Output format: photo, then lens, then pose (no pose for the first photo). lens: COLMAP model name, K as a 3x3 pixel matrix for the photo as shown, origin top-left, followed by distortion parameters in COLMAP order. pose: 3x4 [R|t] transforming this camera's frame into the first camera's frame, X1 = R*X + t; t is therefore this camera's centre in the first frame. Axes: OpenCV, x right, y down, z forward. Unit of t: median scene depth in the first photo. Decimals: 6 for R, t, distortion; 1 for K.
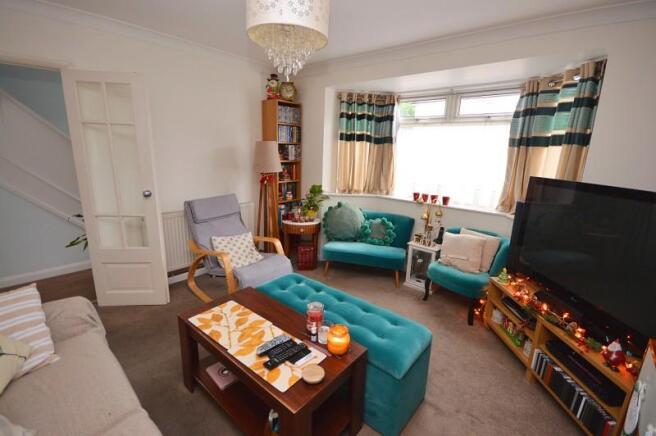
lens RADIAL K [[297.0, 0, 331.9], [0, 297.0, 218.5], [0, 0, 1]] dist [0.001638, -0.001038]
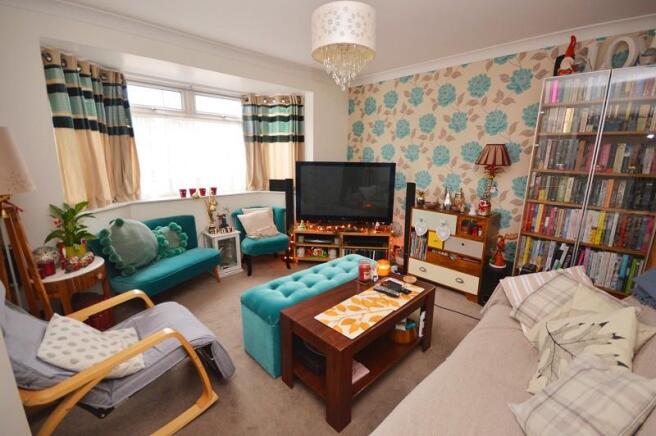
lens RADIAL K [[297.0, 0, 333.5], [0, 297.0, 219.1], [0, 0, 1]] dist [0.001638, -0.001038]
pose [[0.071794, -0.245153, 0.966823, -0.746251], [0.212611, 0.950808, 0.225304, -0.128380], [-0.974496, 0.189381, 0.120384, 0.518749]]
